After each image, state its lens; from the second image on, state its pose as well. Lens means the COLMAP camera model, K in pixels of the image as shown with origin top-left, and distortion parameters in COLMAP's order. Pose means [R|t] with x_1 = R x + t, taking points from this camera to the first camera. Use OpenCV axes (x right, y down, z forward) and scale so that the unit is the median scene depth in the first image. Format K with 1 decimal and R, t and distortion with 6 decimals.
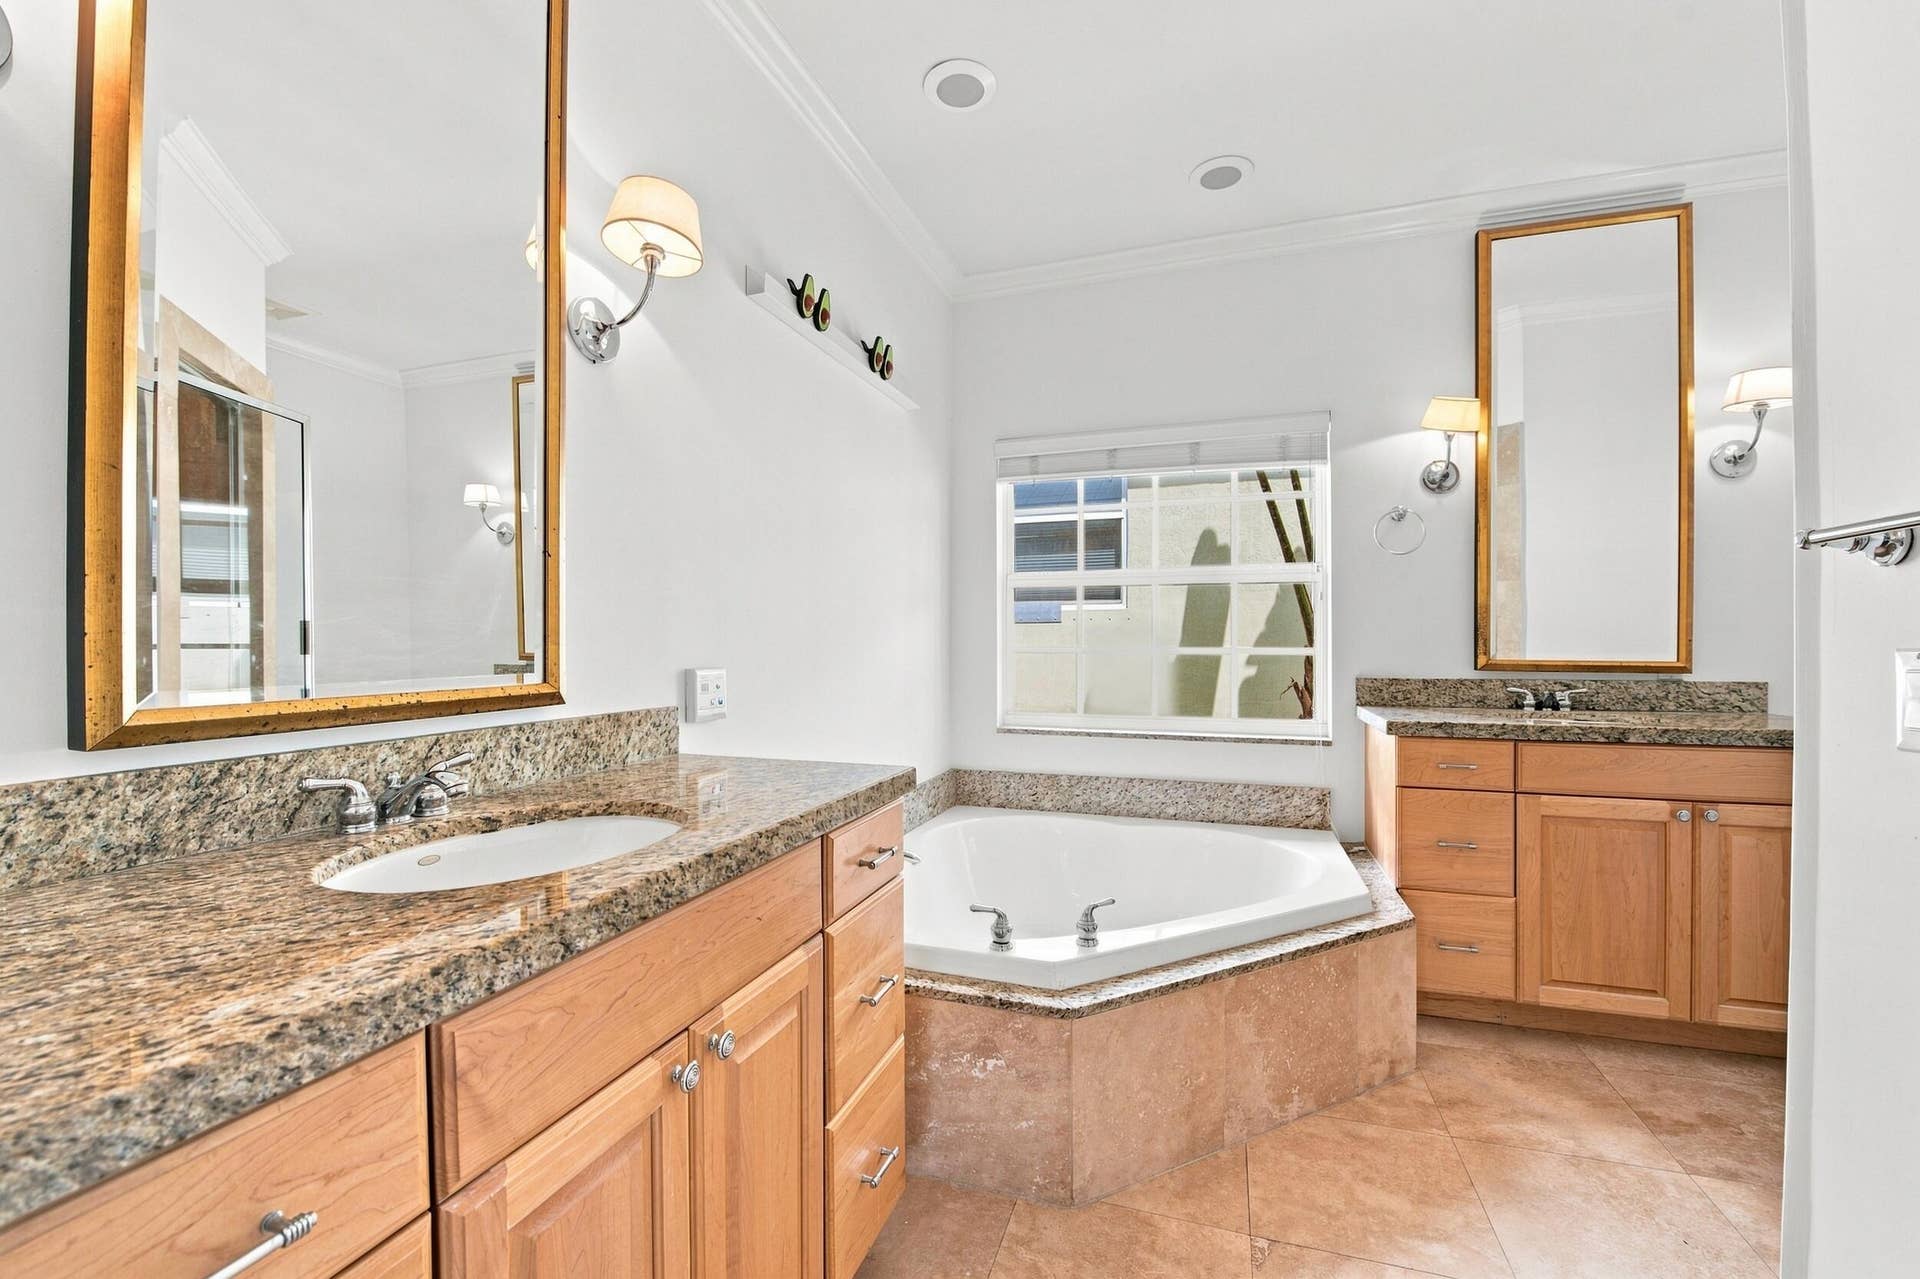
lens RADIAL K [[779.5, 0, 954.3], [0, 779.5, 635.6], [0, 0, 1]] dist [-0.015884, -0.000301]
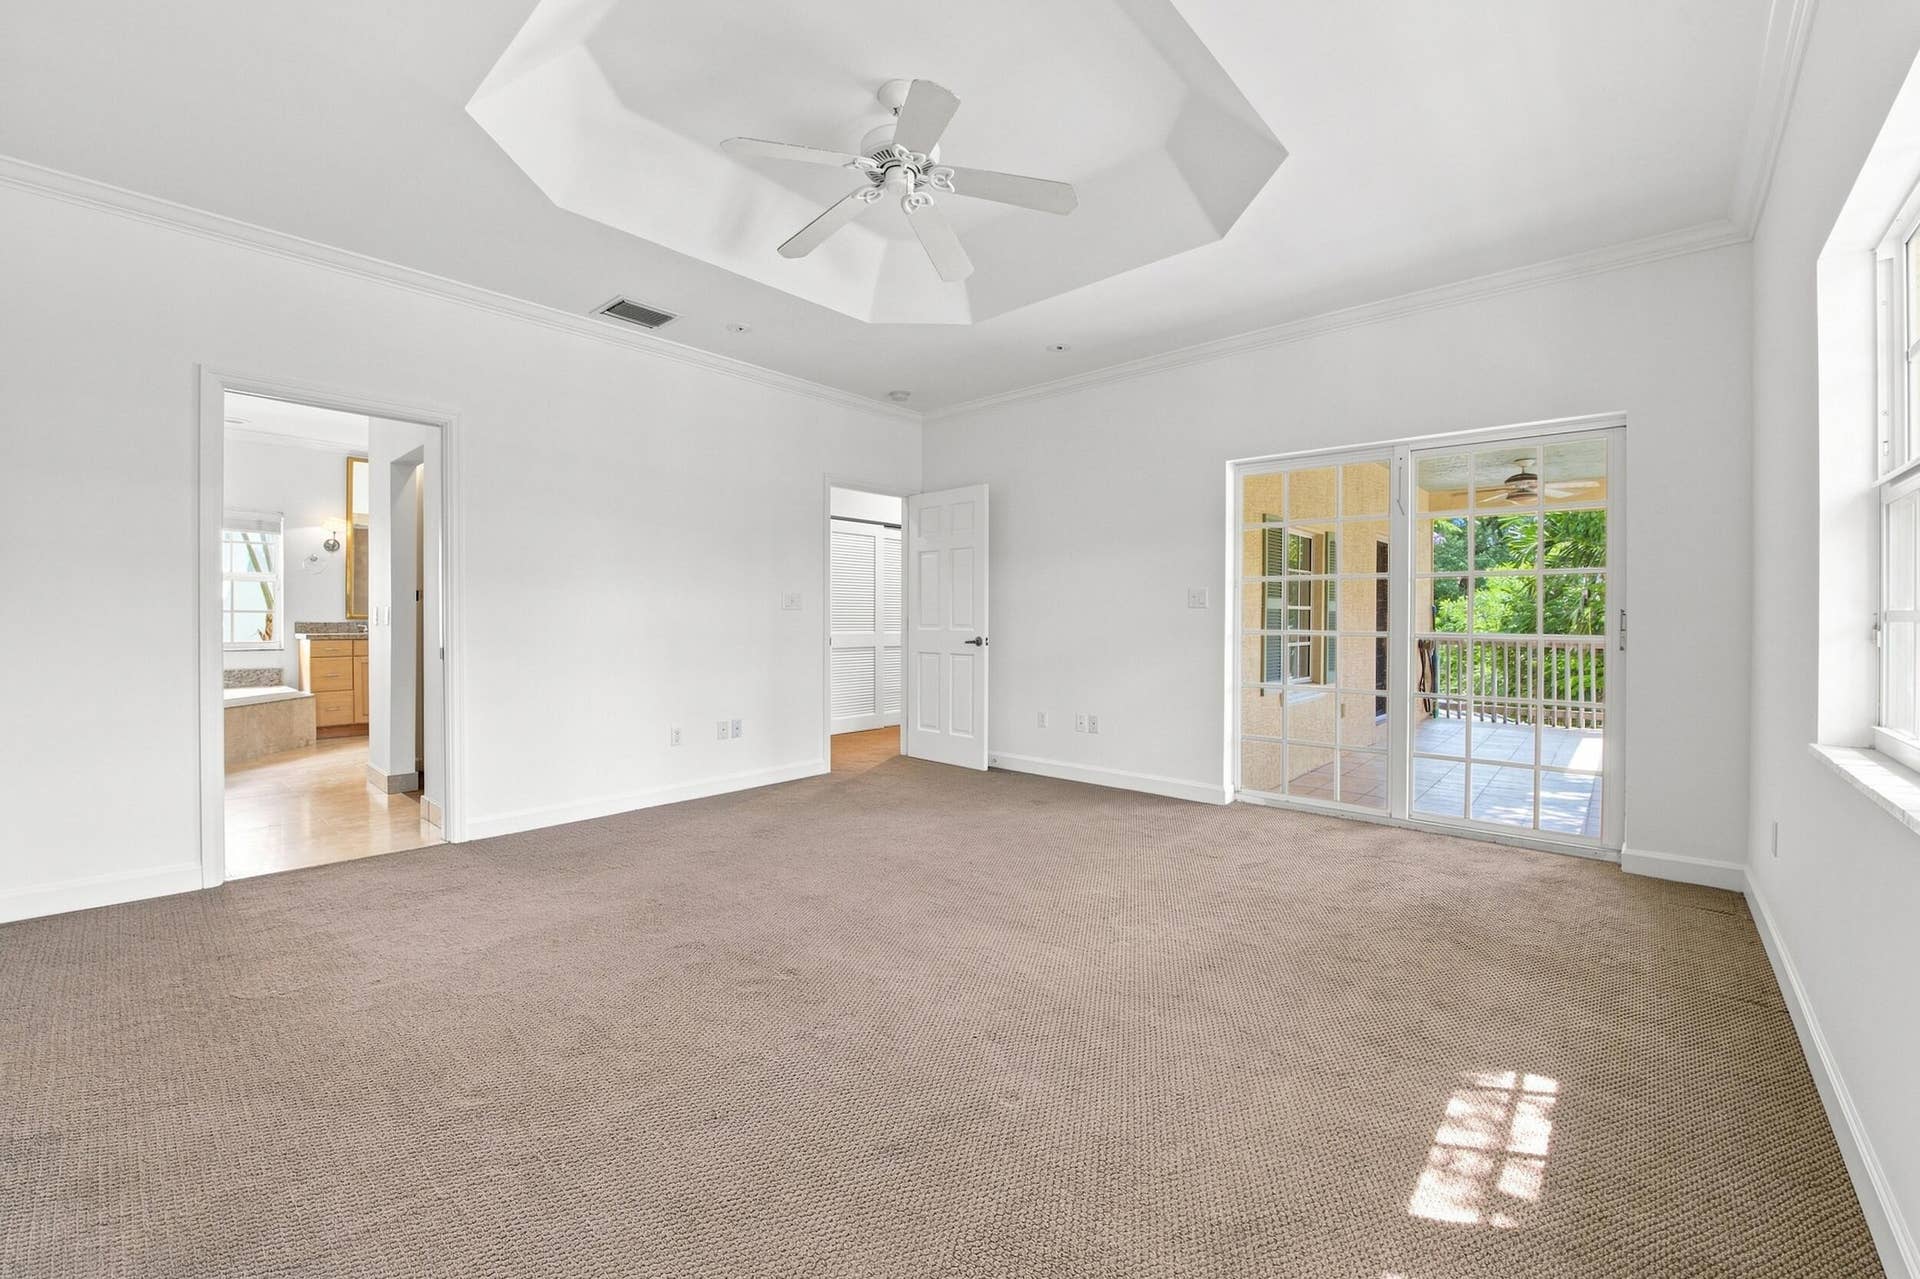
lens RADIAL K [[779.5, 0, 963.3], [0, 779.5, 623.4], [0, 0, 1]] dist [-0.015884, -0.000301]
pose [[0.377275, -0.005588, 0.926084, -1.199778], [-0.009564, 0.999905, 0.009929, 0.016118], [-0.926052, -0.012603, 0.377186, -2.397720]]
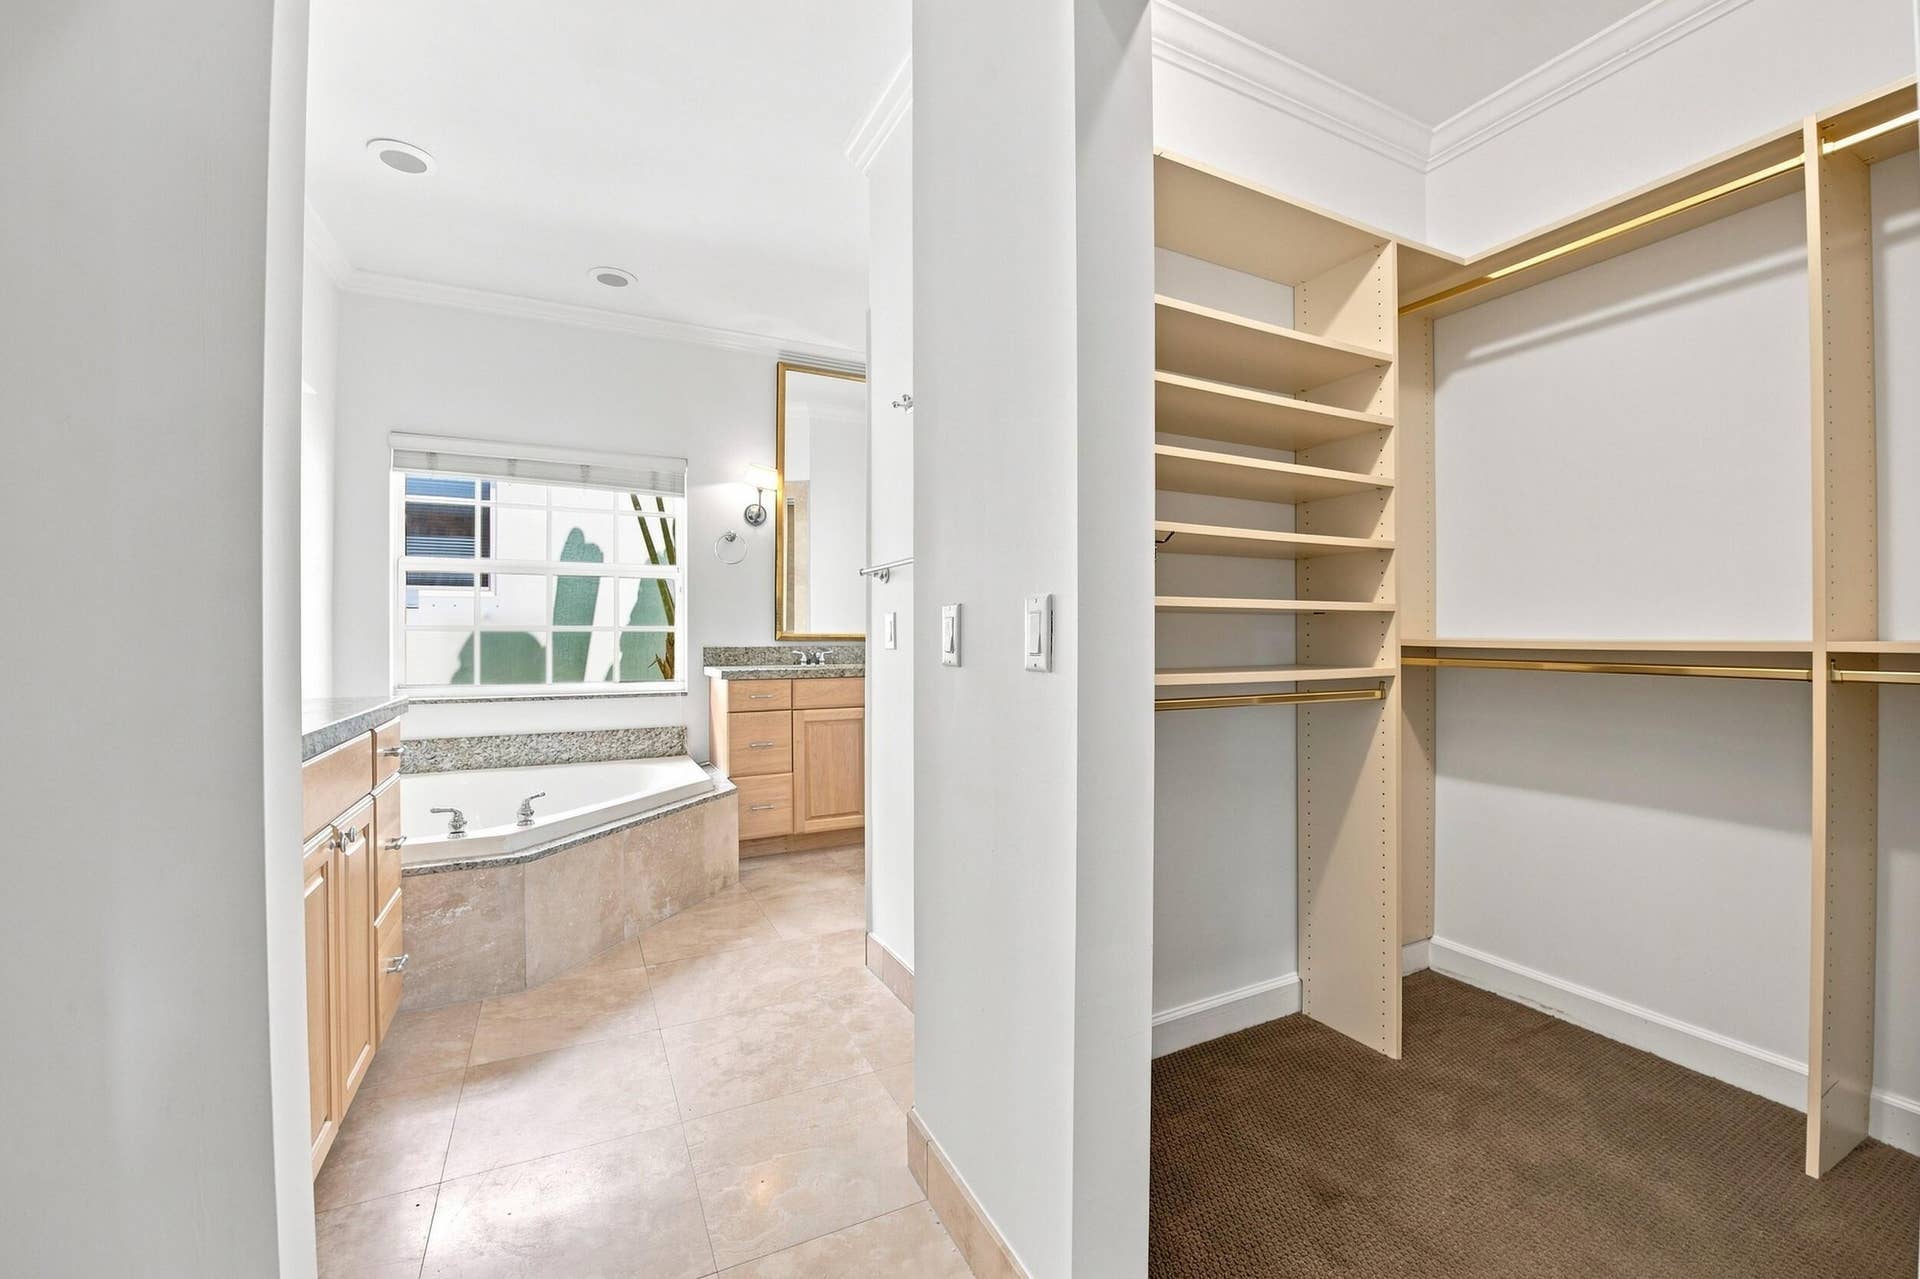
lens RADIAL K [[779.5, 0, 965.7], [0, 779.5, 634.9], [0, 0, 1]] dist [-0.015884, -0.000301]
pose [[0.696093, 0.000328, 0.717952, -0.227499], [-0.001846, 0.999997, 0.001333, 0.036207], [-0.717949, -0.002254, 0.696092, -0.448737]]
